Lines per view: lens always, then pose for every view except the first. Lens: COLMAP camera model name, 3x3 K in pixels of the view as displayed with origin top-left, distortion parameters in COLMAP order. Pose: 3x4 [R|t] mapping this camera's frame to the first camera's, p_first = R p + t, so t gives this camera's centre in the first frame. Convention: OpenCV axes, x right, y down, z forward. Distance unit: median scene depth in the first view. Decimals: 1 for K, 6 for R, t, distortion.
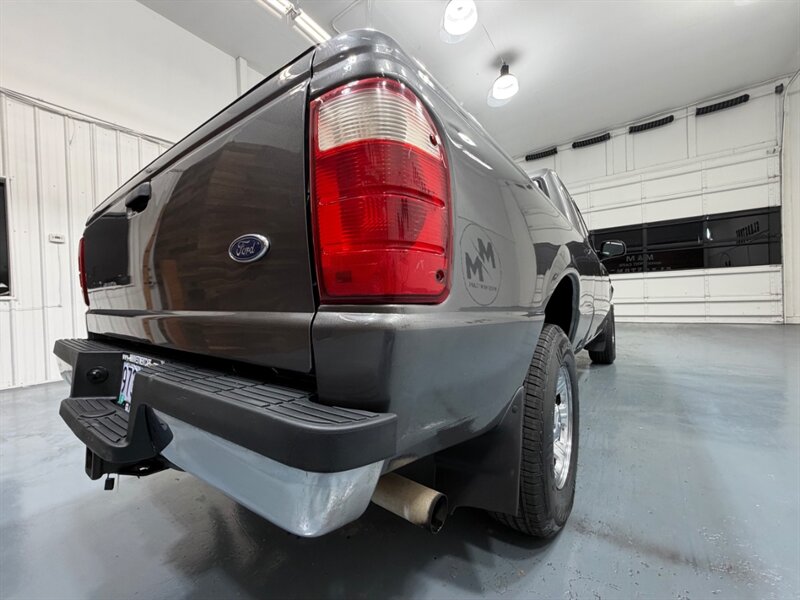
lens RADIAL K [[318.6, 0, 385.6], [0, 318.6, 302.3], [0, 0, 1]] dist [0.006646, 0.000193]
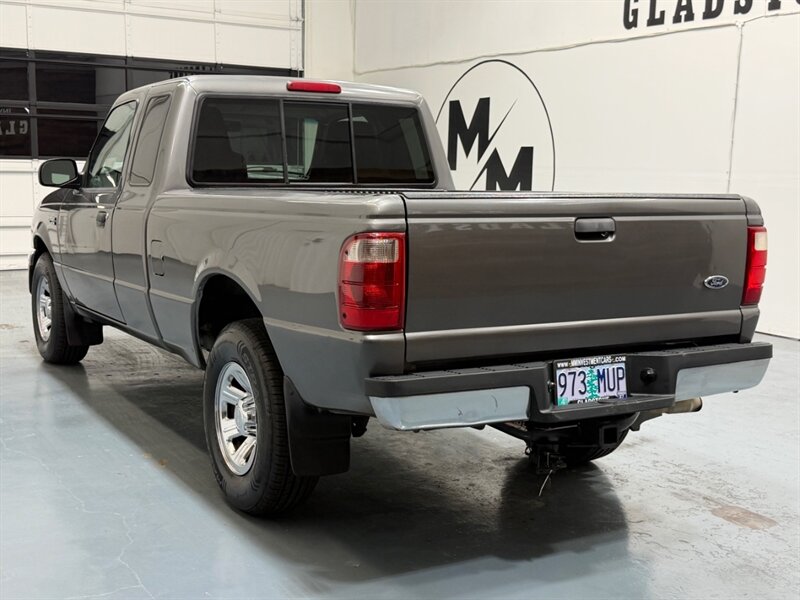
lens RADIAL K [[975.2, 0, 400.0], [0, 975.2, 300.0], [0, 0, 1]] dist [0.130799, -0.000888]
pose [[0.393816, -0.082357, 0.915492, -7.792178], [-0.017021, 0.995154, 0.096845, -0.695671], [-0.919032, -0.053722, 0.390506, 0.404014]]
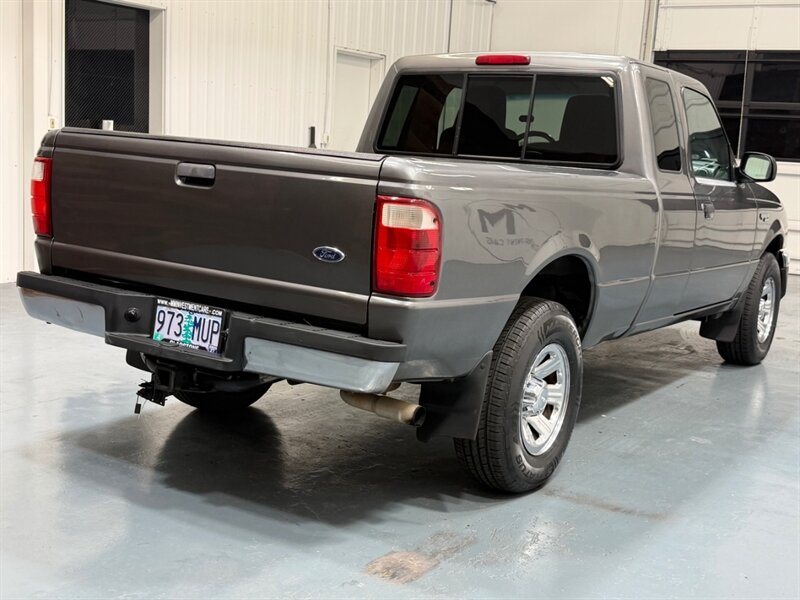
lens RADIAL K [[975.2, 0, 400.0], [0, 975.2, 300.0], [0, 0, 1]] dist [0.130799, -0.000888]
pose [[0.991397, 0.083586, 0.100720, -0.611111], [-0.097356, 0.985264, 0.140630, -0.781637], [-0.087481, -0.149226, 0.984926, -4.817855]]
